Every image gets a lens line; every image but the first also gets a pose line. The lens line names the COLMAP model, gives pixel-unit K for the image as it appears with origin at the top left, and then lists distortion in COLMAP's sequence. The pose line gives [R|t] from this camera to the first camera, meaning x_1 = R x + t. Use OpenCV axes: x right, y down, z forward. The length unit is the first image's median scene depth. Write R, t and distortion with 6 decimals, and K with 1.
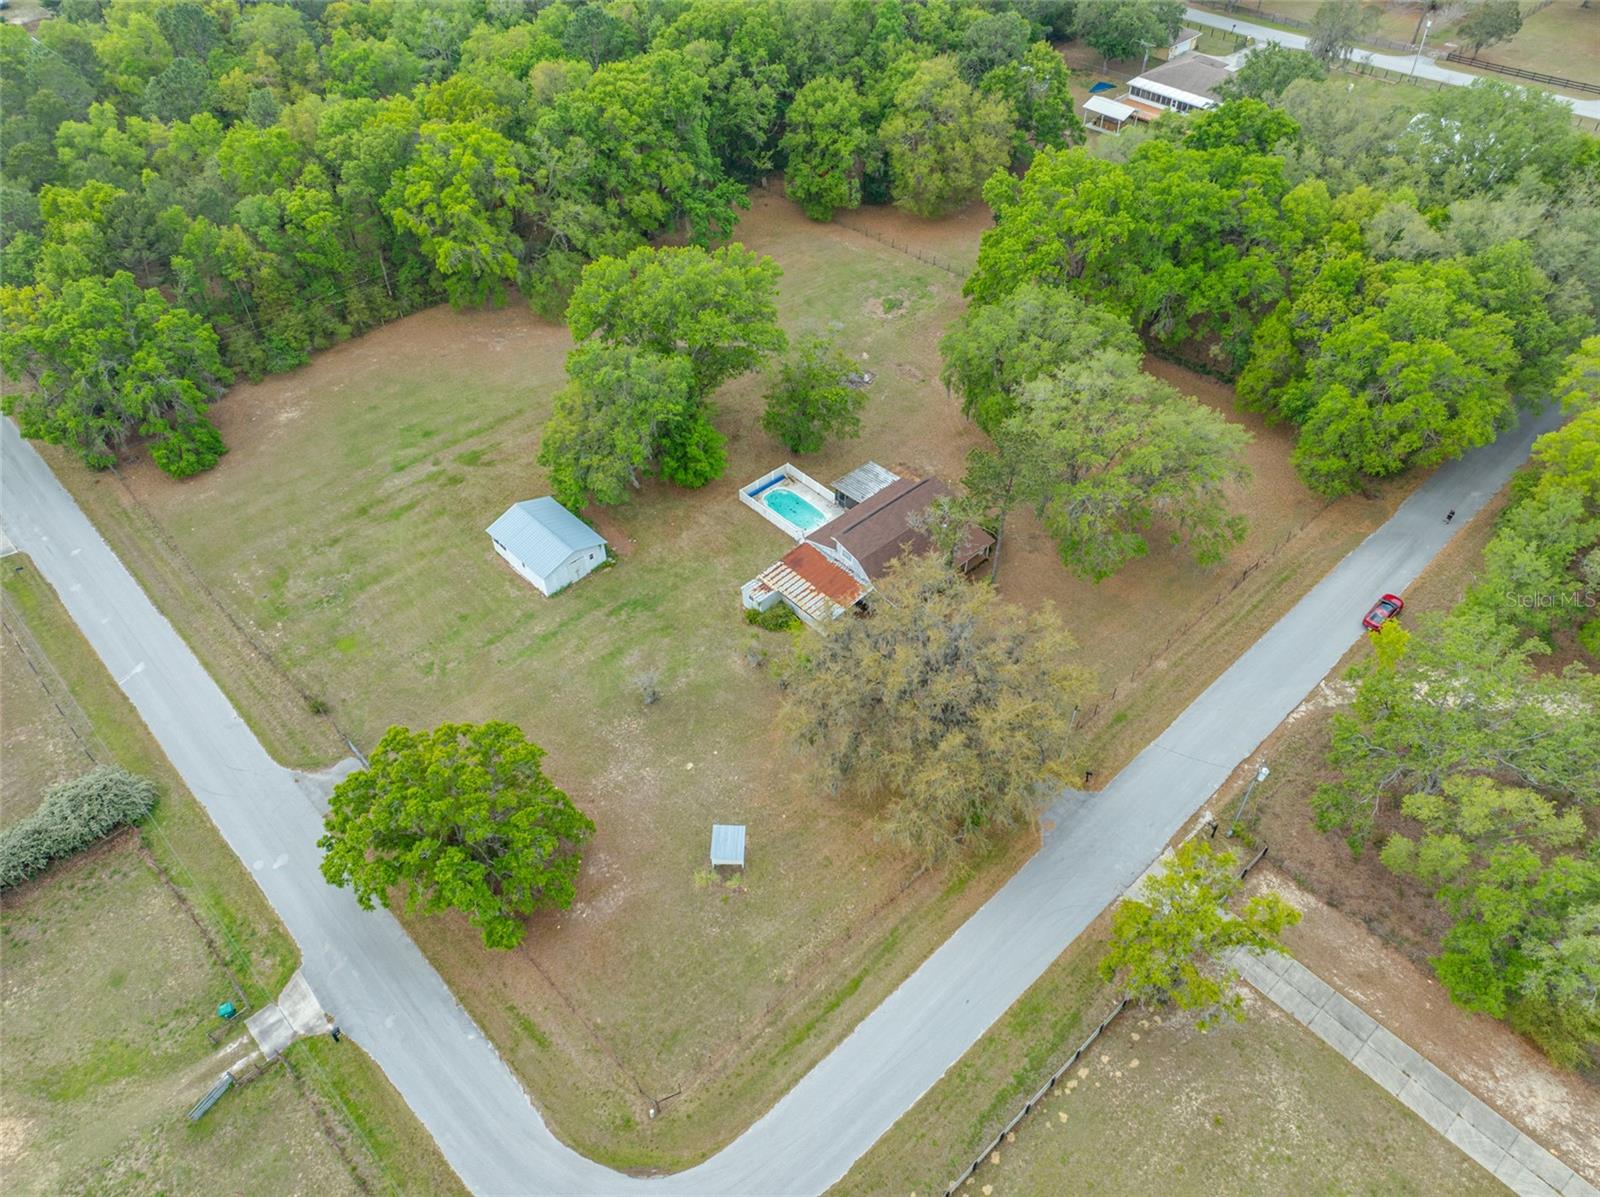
lens RADIAL K [[1126.4, 0, 800.0], [0, 1126.4, 598.5], [0, 0, 1]] dist [-0.005726, -0.002298]
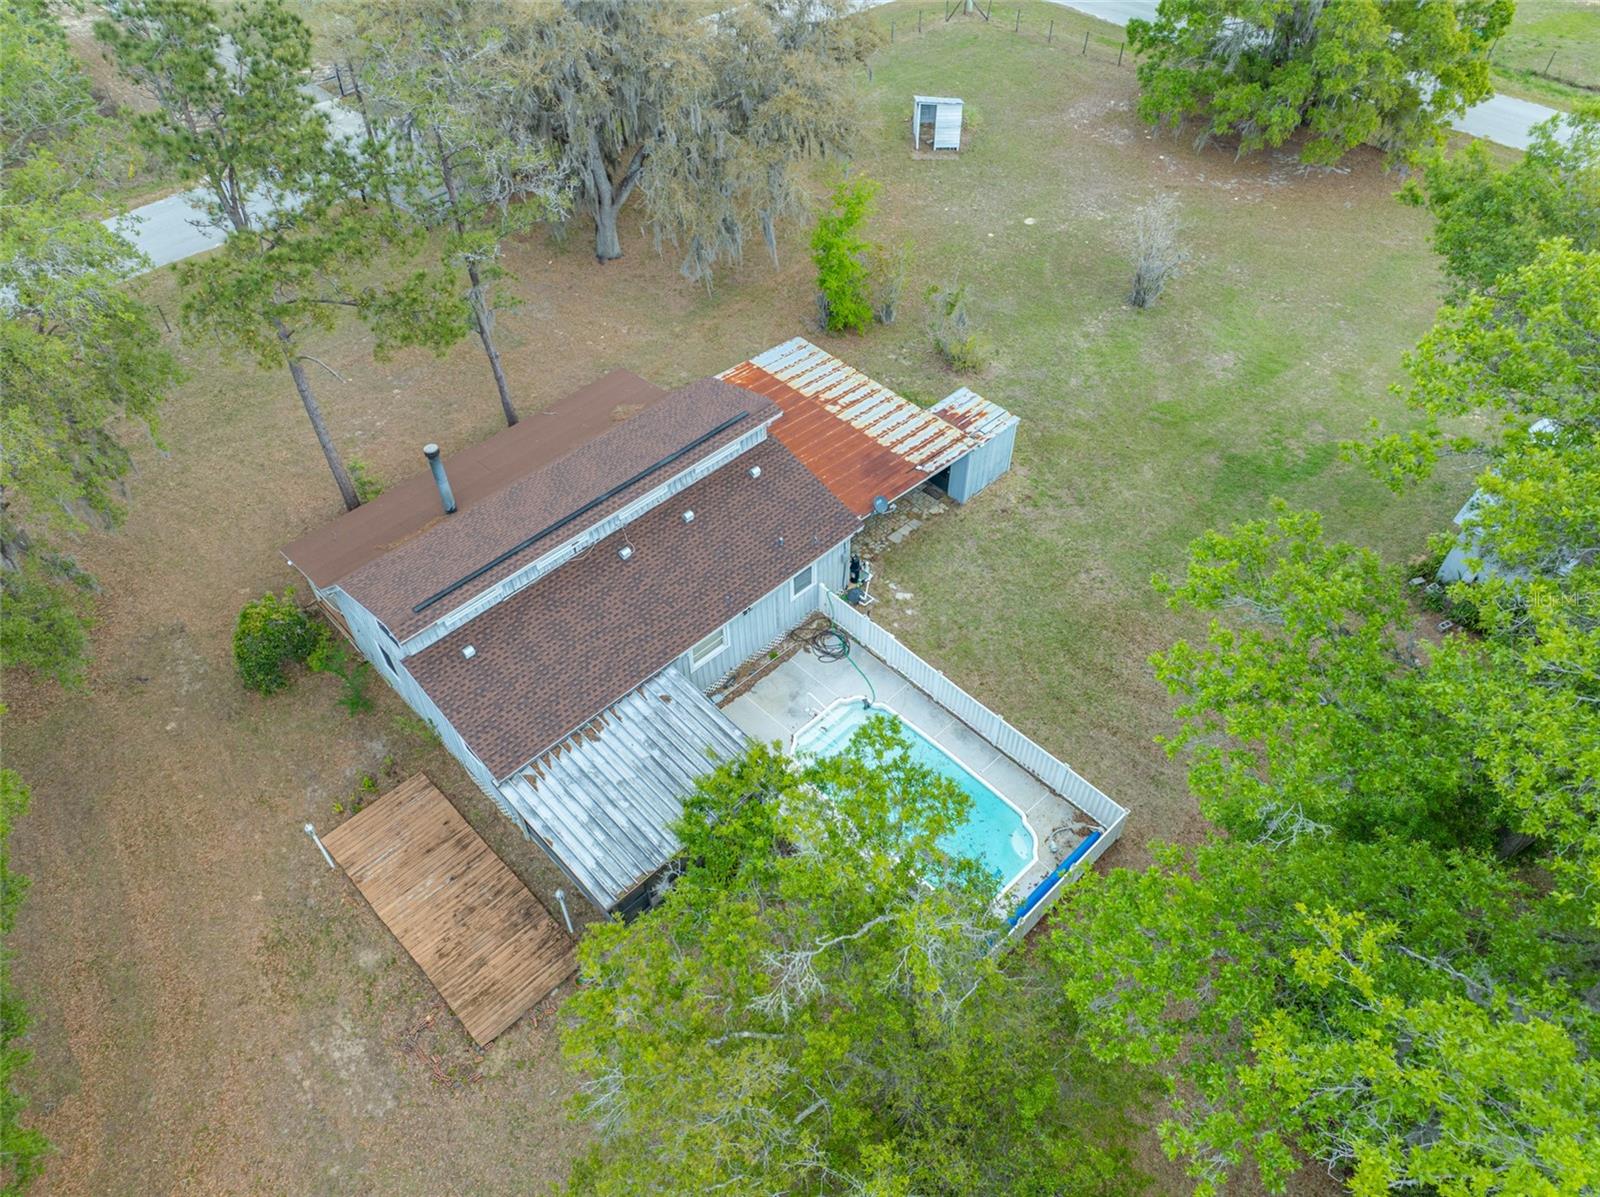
lens RADIAL K [[1126.4, 0, 800.0], [0, 1126.4, 598.5], [0, 0, 1]] dist [-0.005726, -0.002298]
pose [[-0.999805, 0.019111, -0.004969, 0.021446], [-0.005559, -0.030965, 0.999505, -0.336019], [0.018948, 0.999338, 0.031065, 0.891337]]
